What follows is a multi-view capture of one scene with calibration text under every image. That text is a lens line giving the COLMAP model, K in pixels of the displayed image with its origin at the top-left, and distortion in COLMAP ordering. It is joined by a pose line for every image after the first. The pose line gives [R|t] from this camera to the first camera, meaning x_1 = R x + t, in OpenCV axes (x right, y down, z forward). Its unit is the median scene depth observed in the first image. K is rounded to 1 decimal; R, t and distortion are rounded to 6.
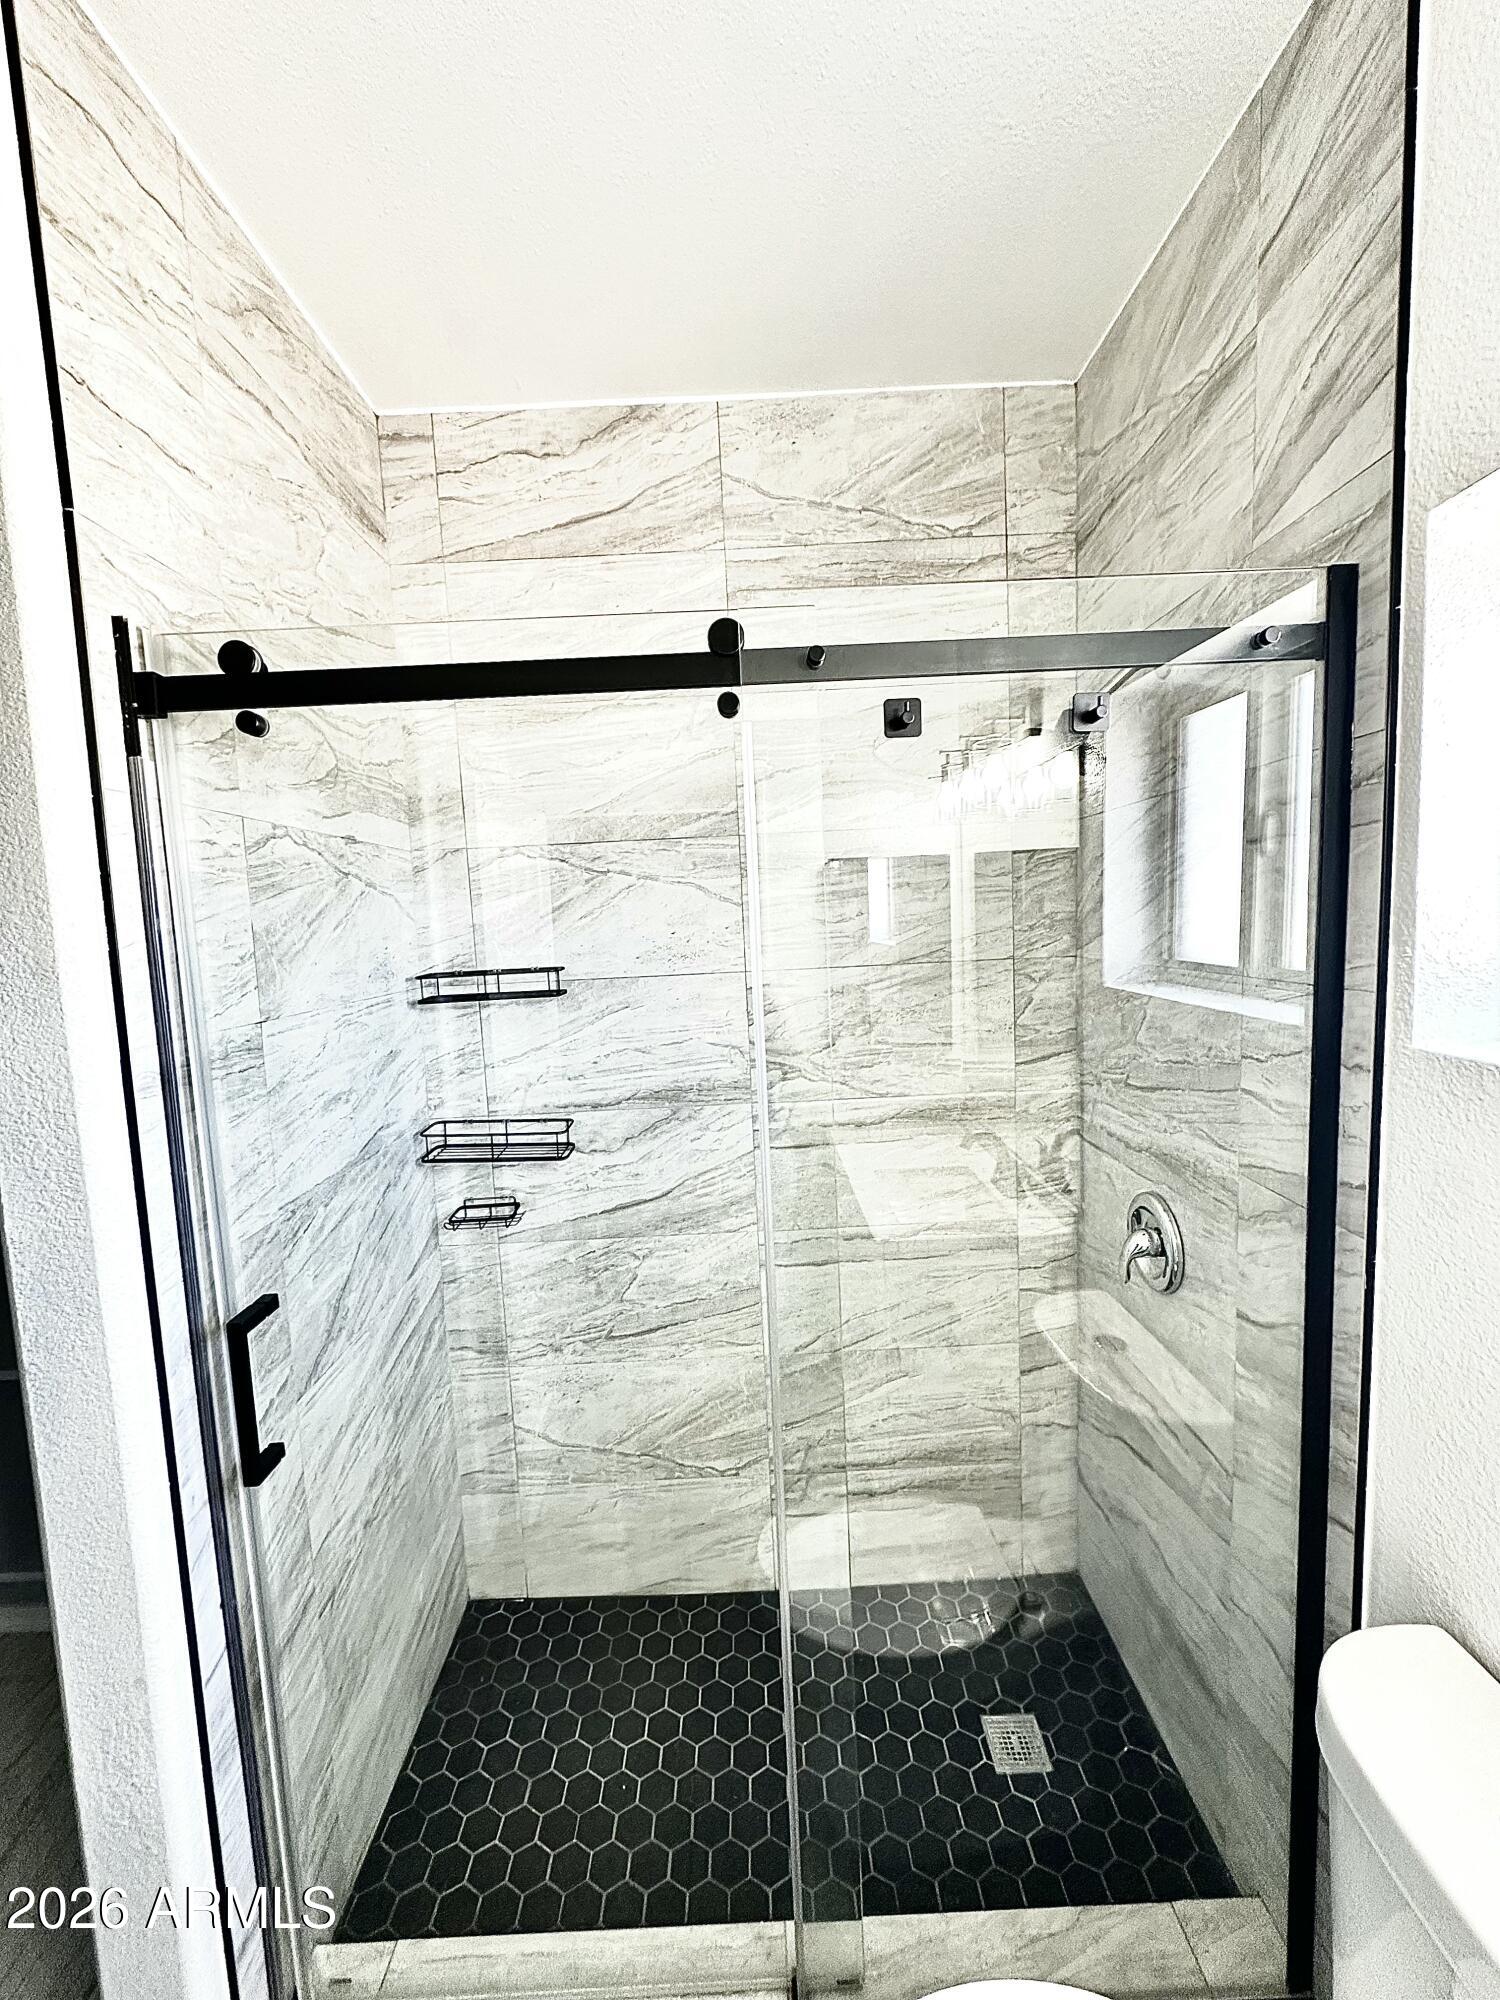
lens RADIAL K [[796.8, 0, 749.3], [0, 796.8, 996.5], [0, 0, 1]] dist [-0.002220, 0.000811]
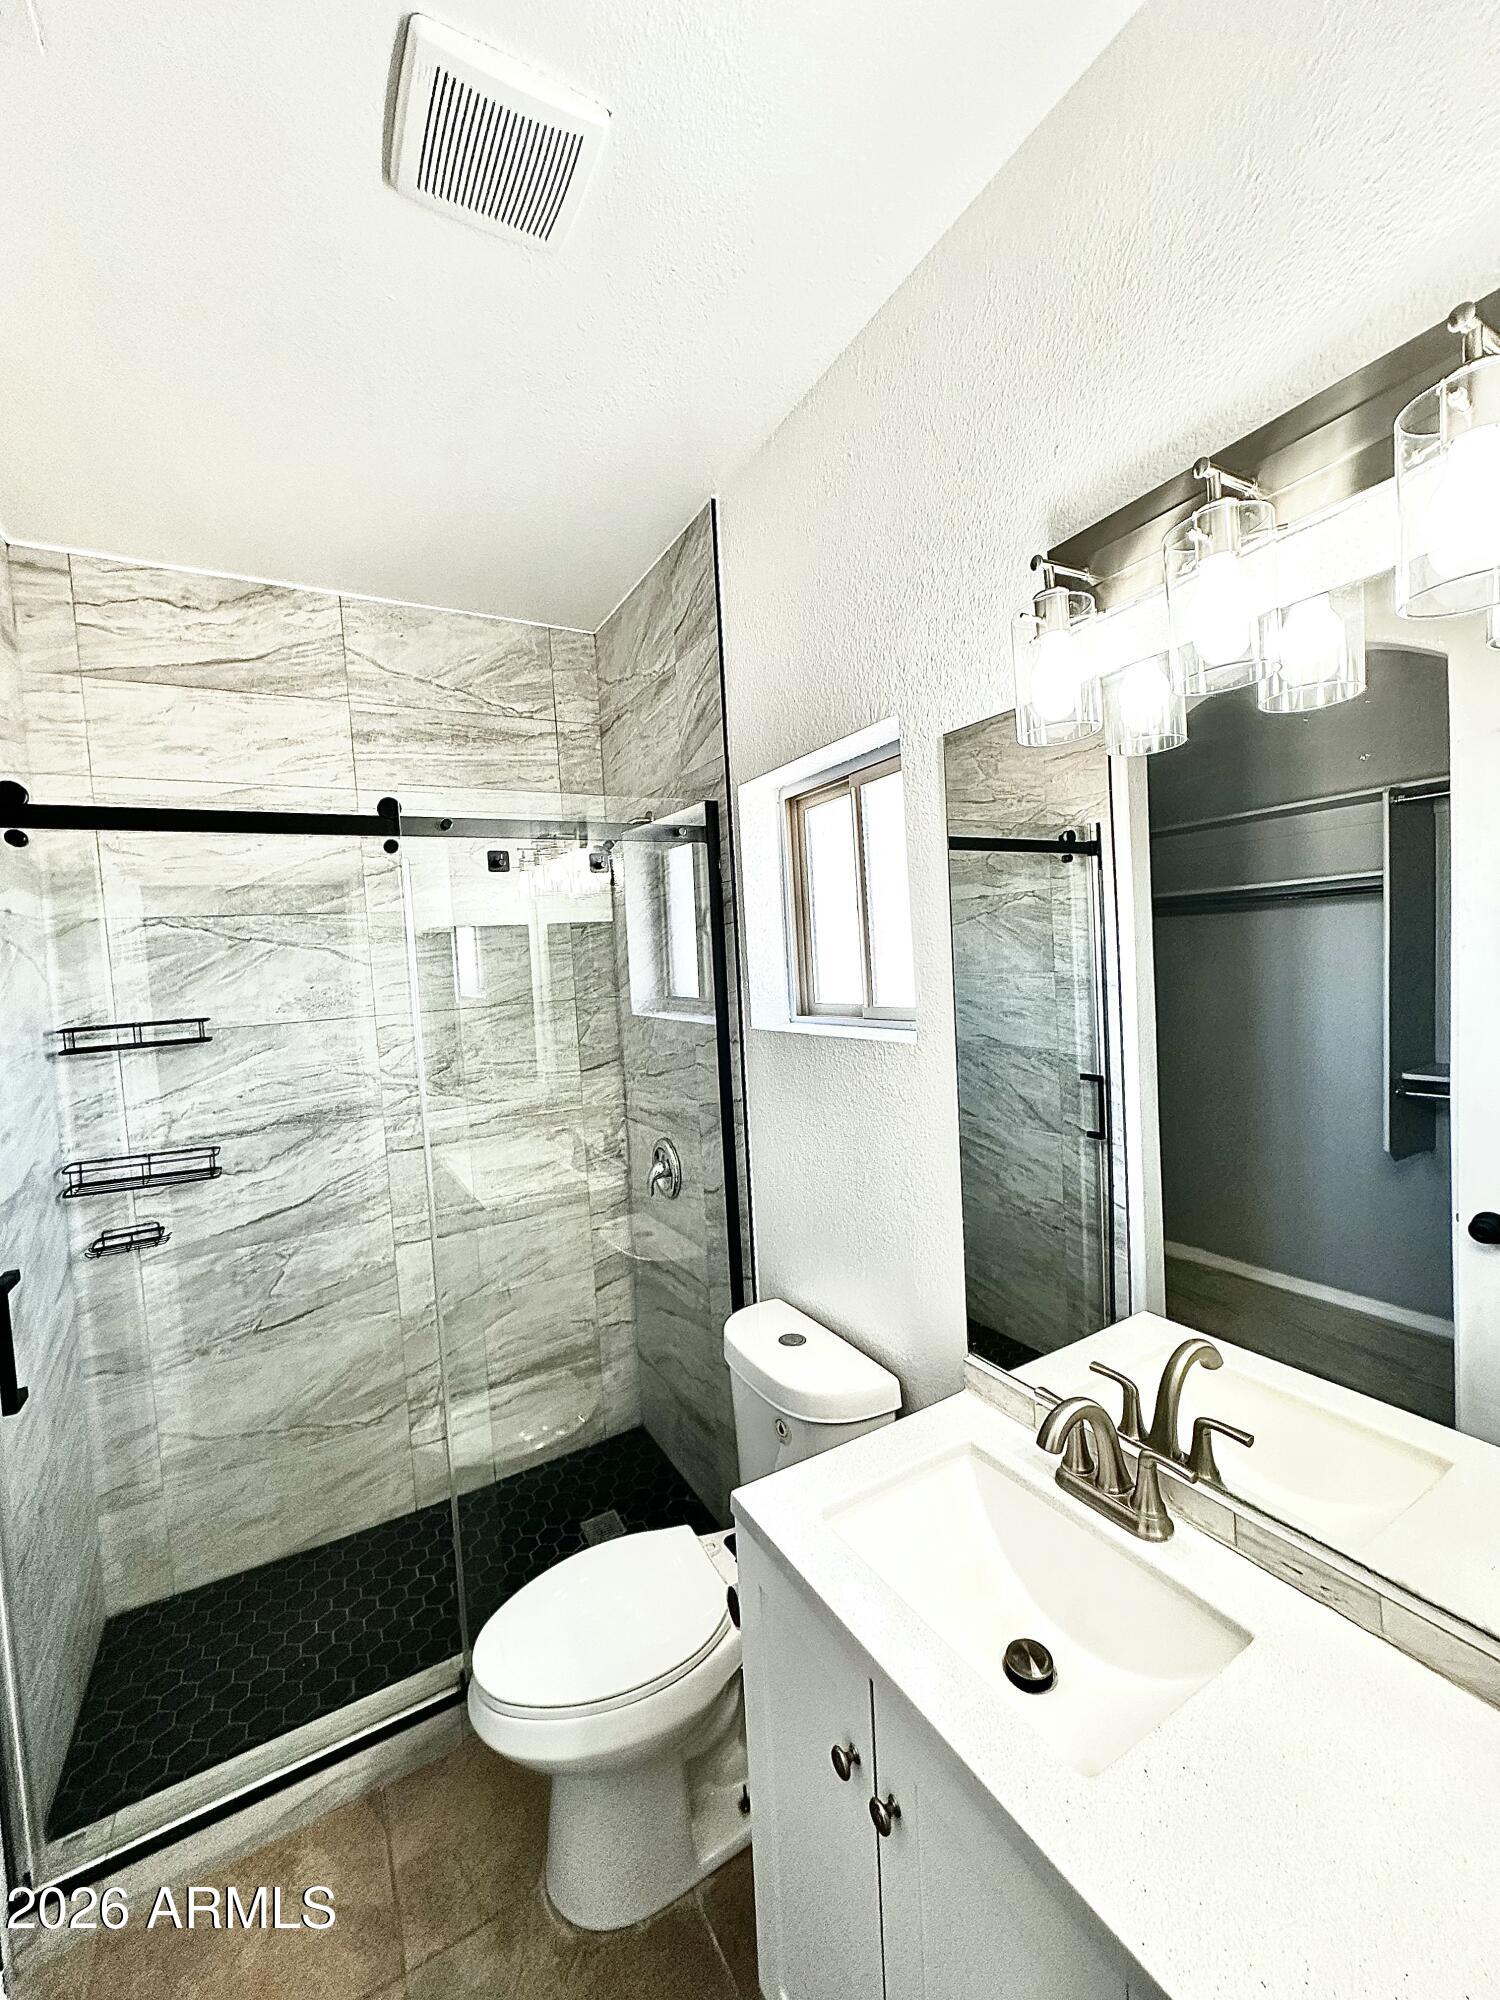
lens RADIAL K [[796.8, 0, 749.3], [0, 796.8, 996.5], [0, 0, 1]] dist [-0.002220, 0.000811]
pose [[0.871553, -0.028623, 0.489465, -0.113139], [0.063961, 0.996401, -0.055624, 0.051223], [-0.486111, 0.079786, 0.870247, -0.455026]]
